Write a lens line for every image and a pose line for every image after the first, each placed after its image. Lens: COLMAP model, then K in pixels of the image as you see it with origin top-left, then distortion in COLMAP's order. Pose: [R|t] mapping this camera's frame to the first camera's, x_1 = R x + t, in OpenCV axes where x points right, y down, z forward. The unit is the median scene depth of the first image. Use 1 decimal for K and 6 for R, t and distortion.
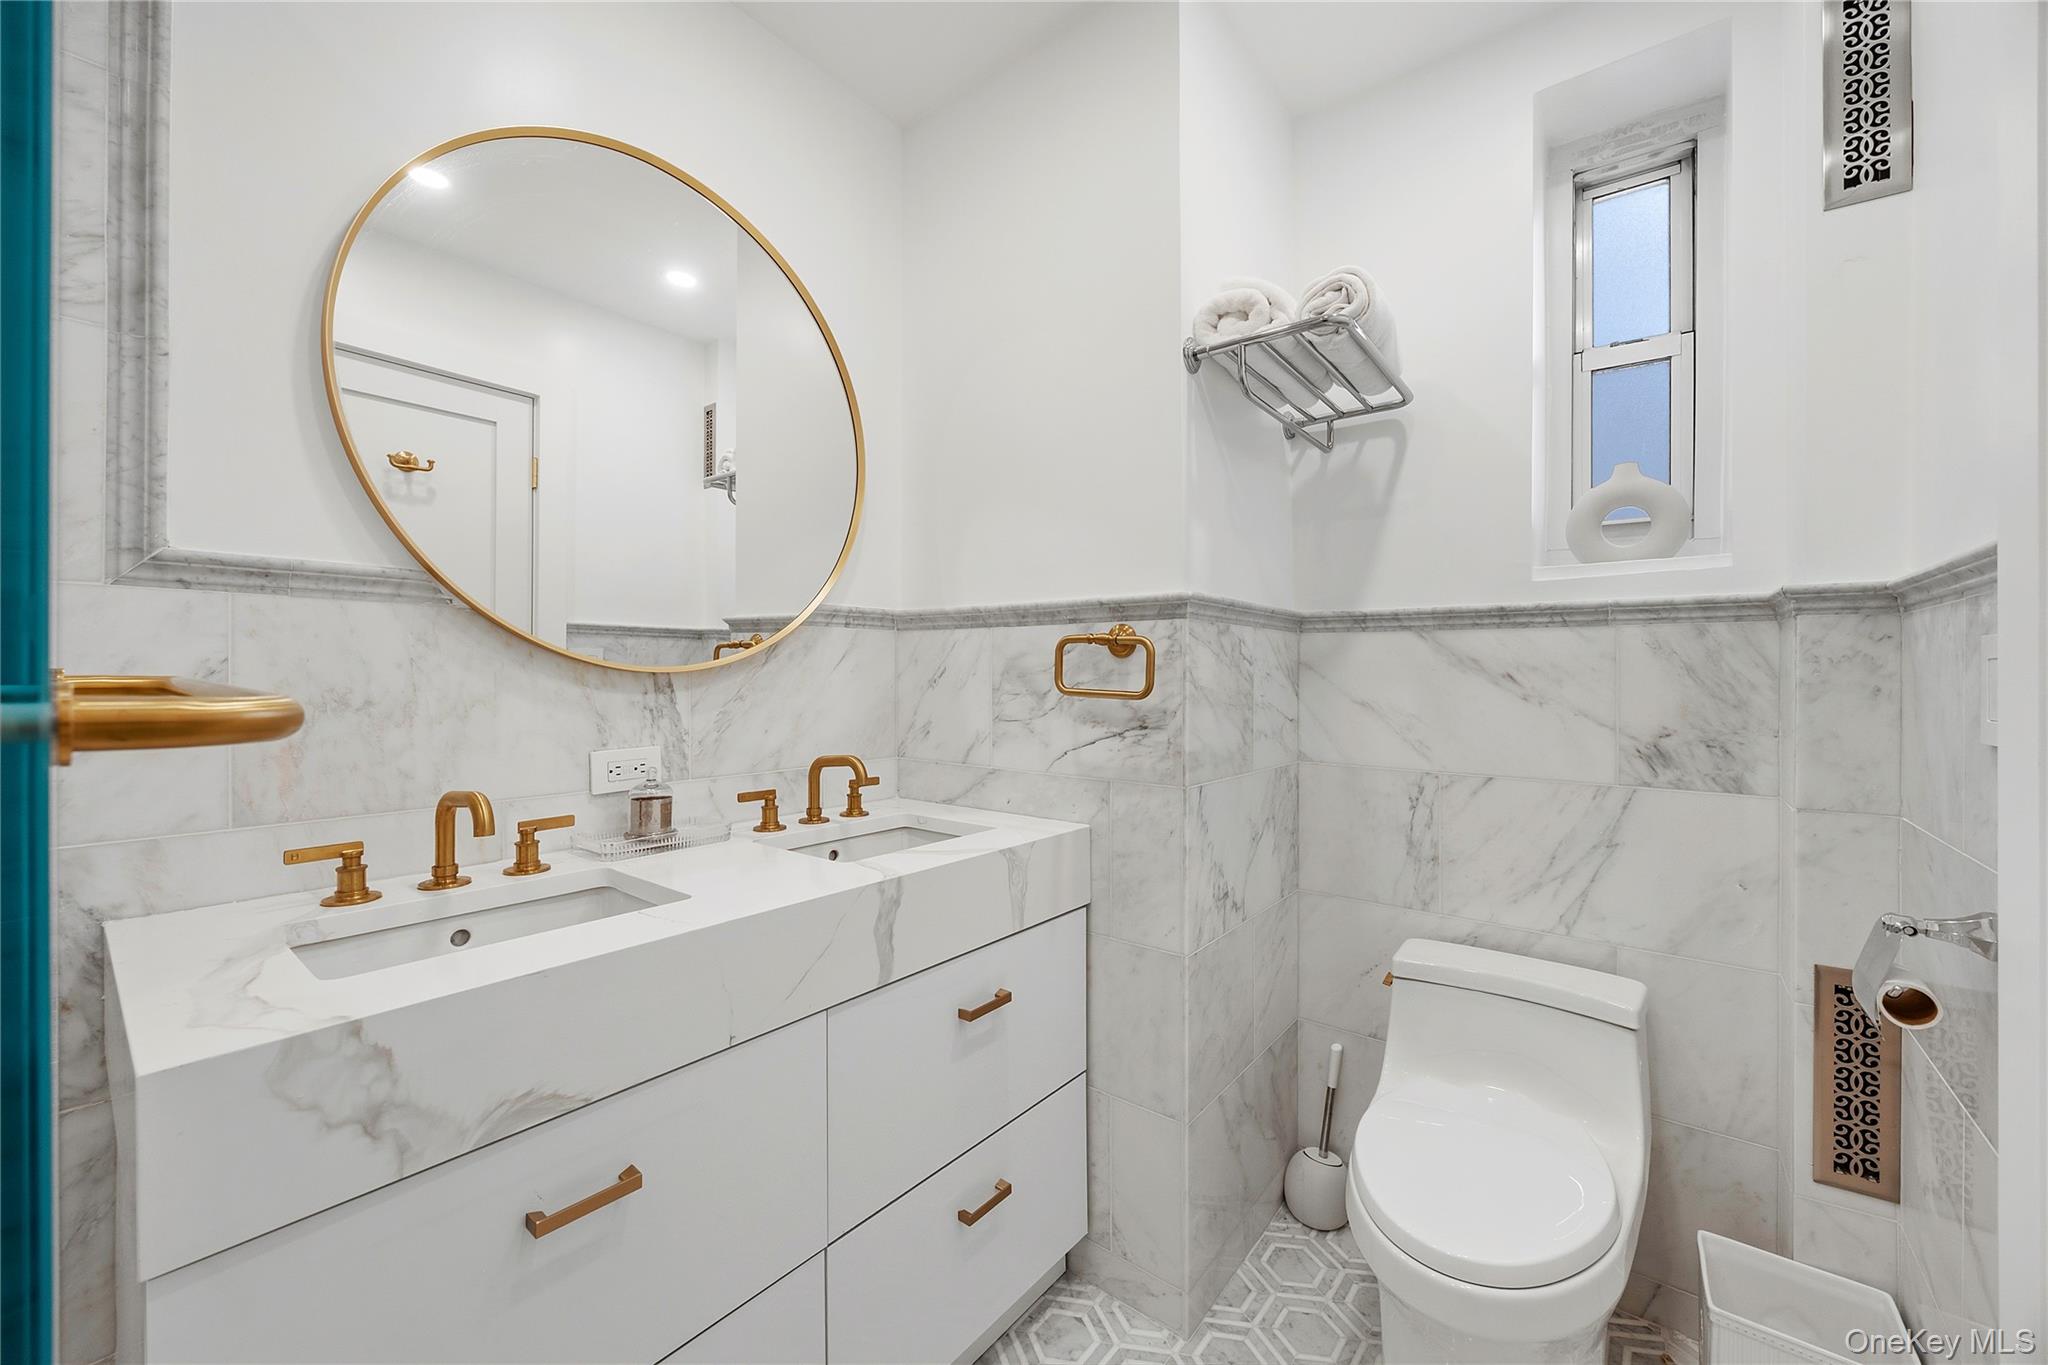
lens RADIAL K [[786.2, 0, 1026.4], [0, 786.2, 676.9], [0, 0, 1]] dist [-0.000875, -0.000959]
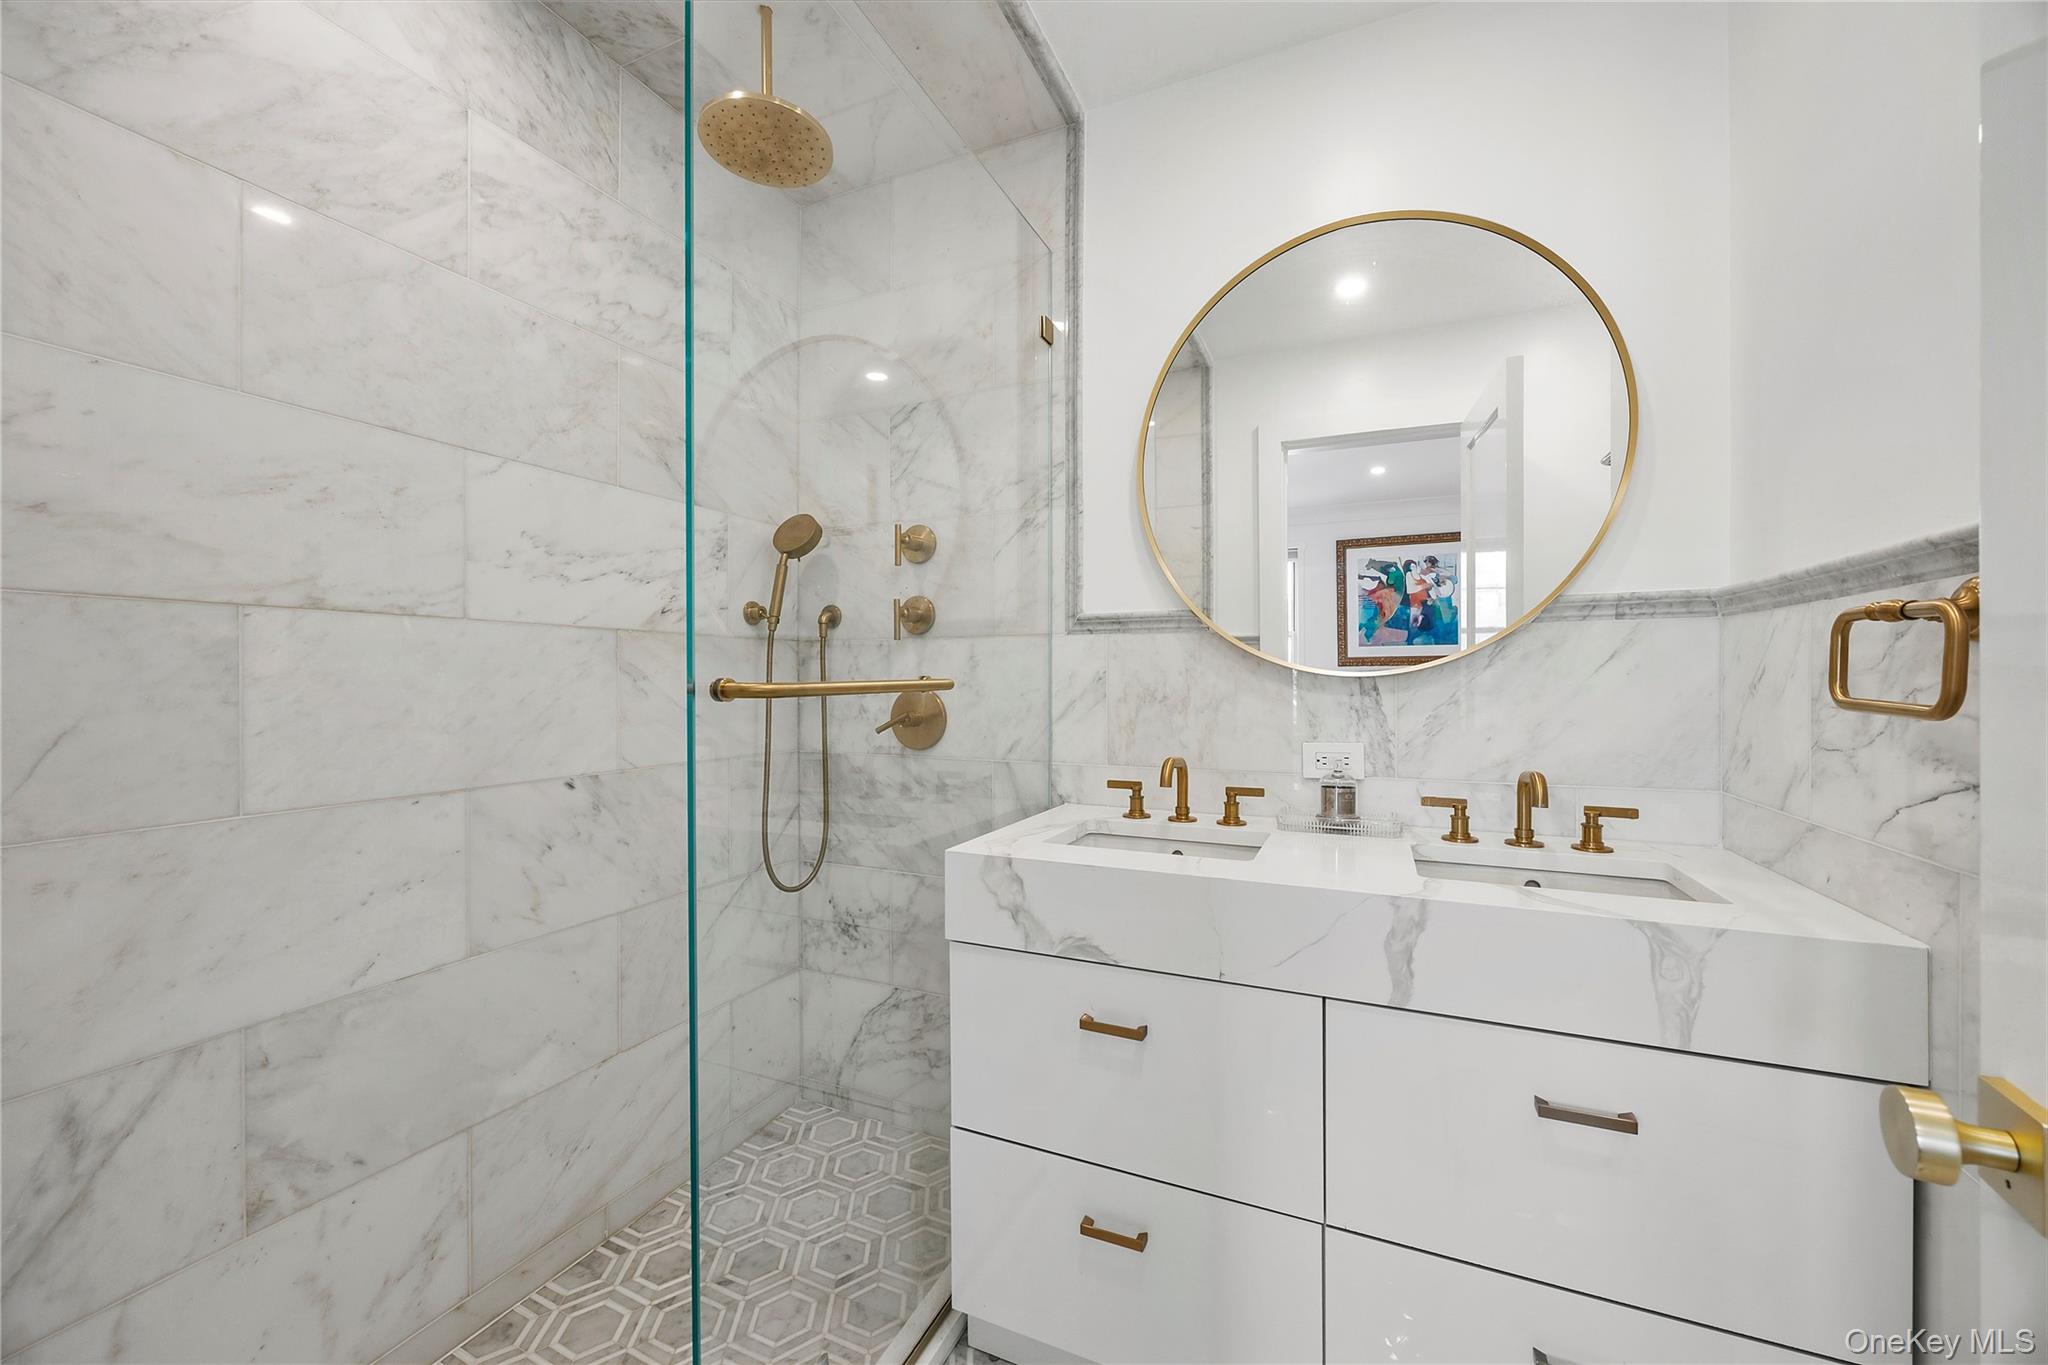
lens RADIAL K [[786.2, 0, 1028.6], [0, 786.2, 682.2], [0, 0, 1]] dist [-0.000875, -0.000959]
pose [[0.250968, -0.001257, -0.967995, 0.510086], [-0.001333, 0.999998, -0.001644, 0.004622], [0.967994, 0.001703, 0.250966, 0.276670]]
